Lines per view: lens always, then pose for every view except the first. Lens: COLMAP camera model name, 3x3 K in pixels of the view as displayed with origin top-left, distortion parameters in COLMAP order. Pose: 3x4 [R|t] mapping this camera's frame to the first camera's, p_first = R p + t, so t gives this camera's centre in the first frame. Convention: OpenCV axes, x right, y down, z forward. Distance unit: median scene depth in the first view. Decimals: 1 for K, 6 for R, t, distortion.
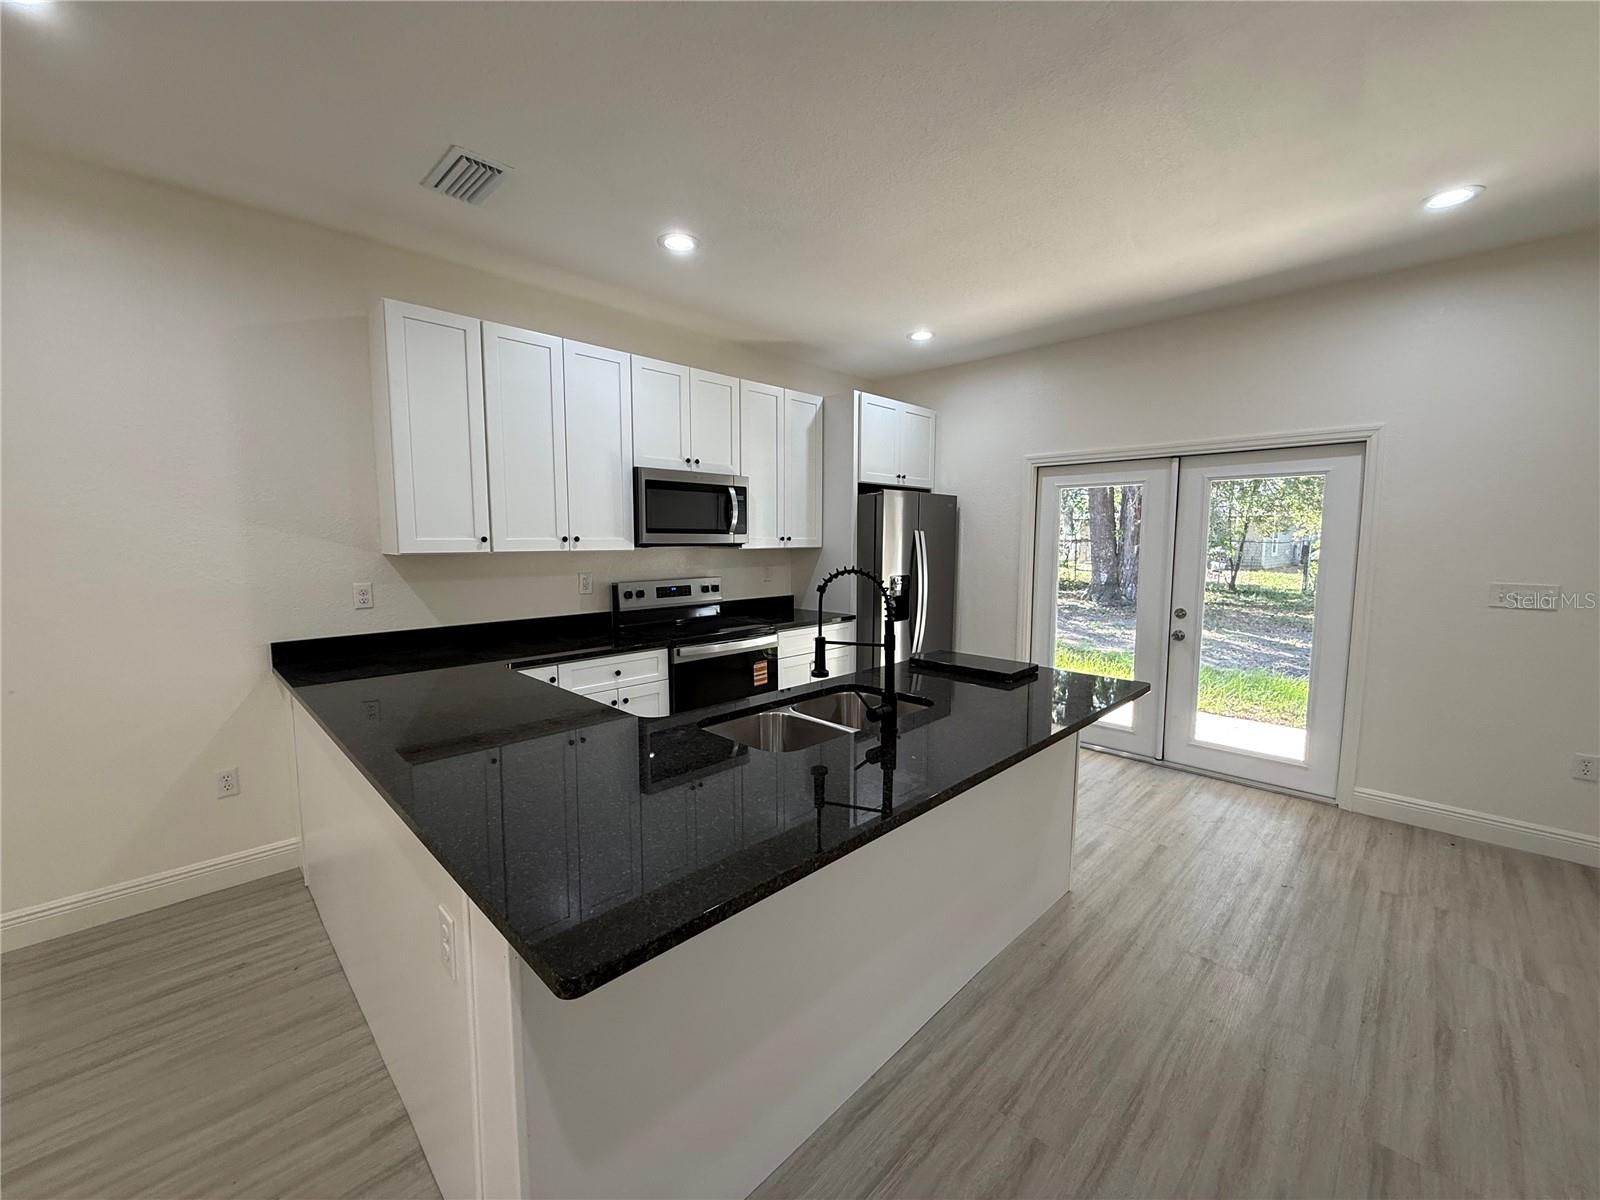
lens RADIAL K [[637.4, 0, 797.0], [0, 637.4, 597.5], [0, 0, 1]] dist [-0.003503, -0.000553]
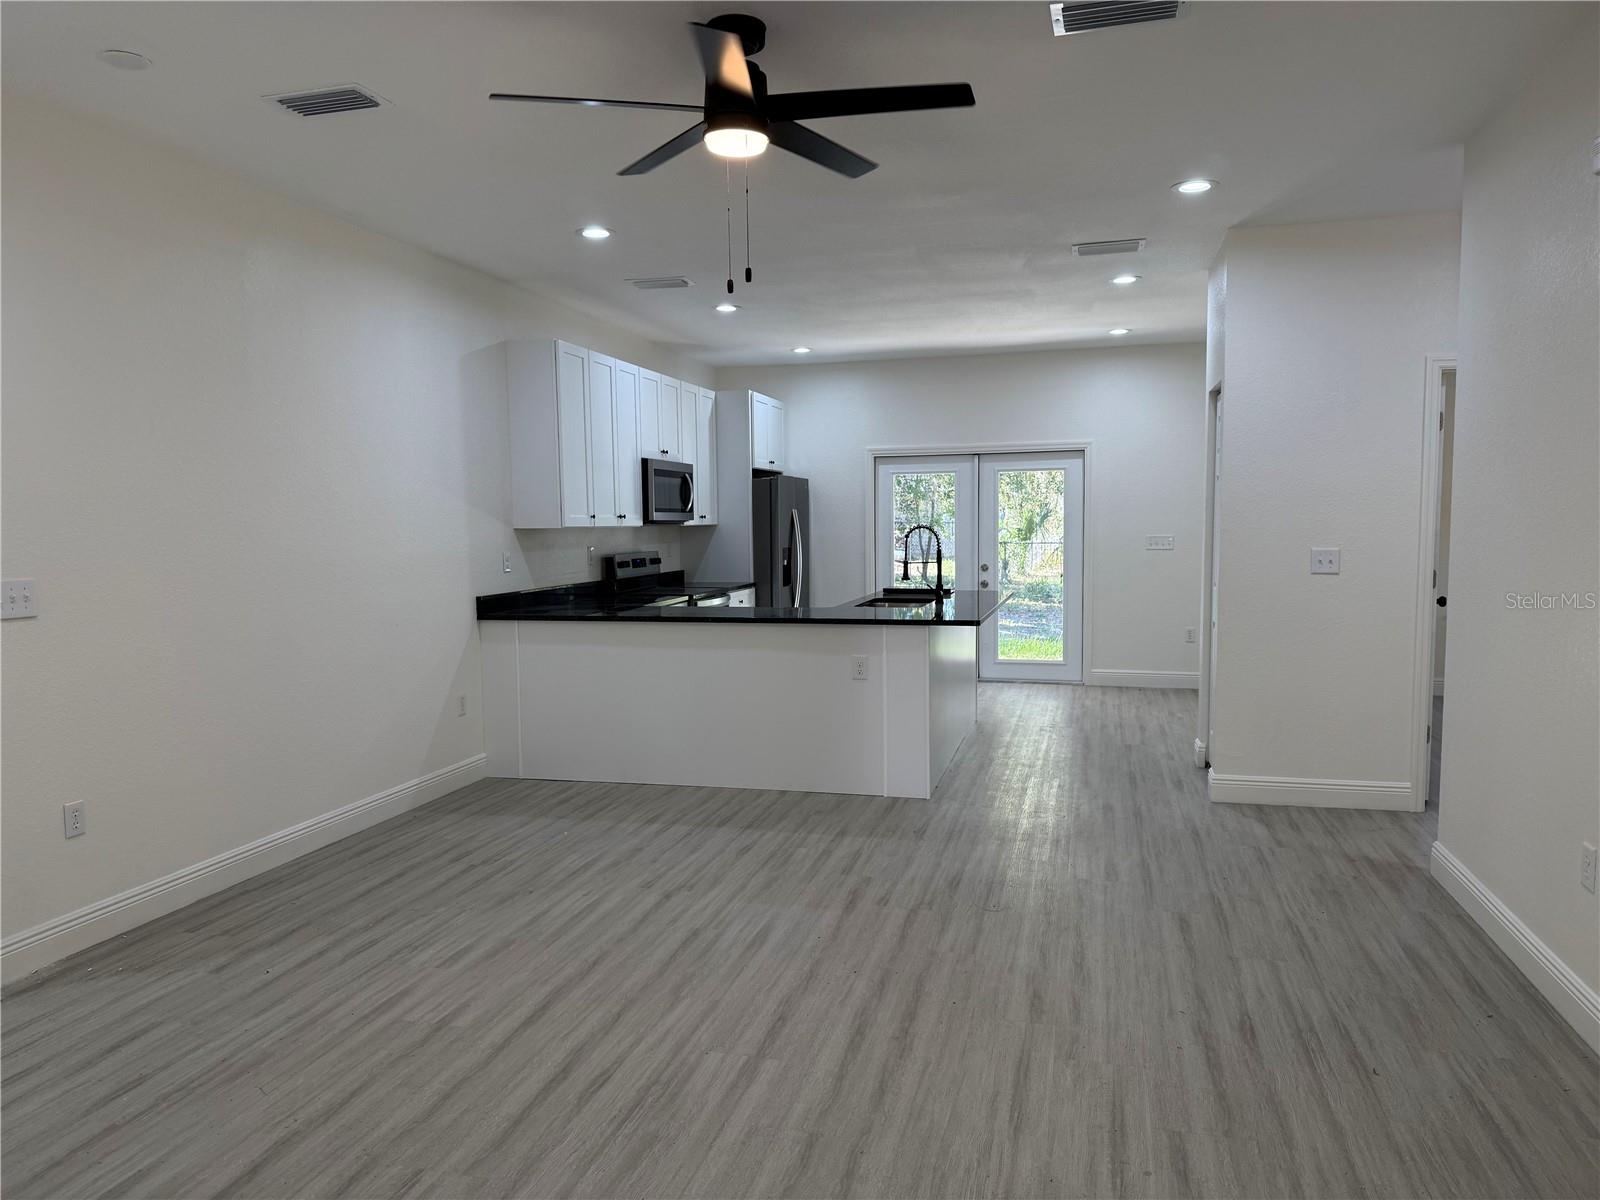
lens RADIAL K [[1111.5, 0, 801.8], [0, 1111.5, 603.2], [0, 0, 1]] dist [0.081387, 0.001065]
pose [[0.863945, -0.048397, 0.501255, -1.020116], [0.060219, 0.998158, -0.007418, 0.102887], [-0.499973, 0.036594, 0.865268, -0.947619]]
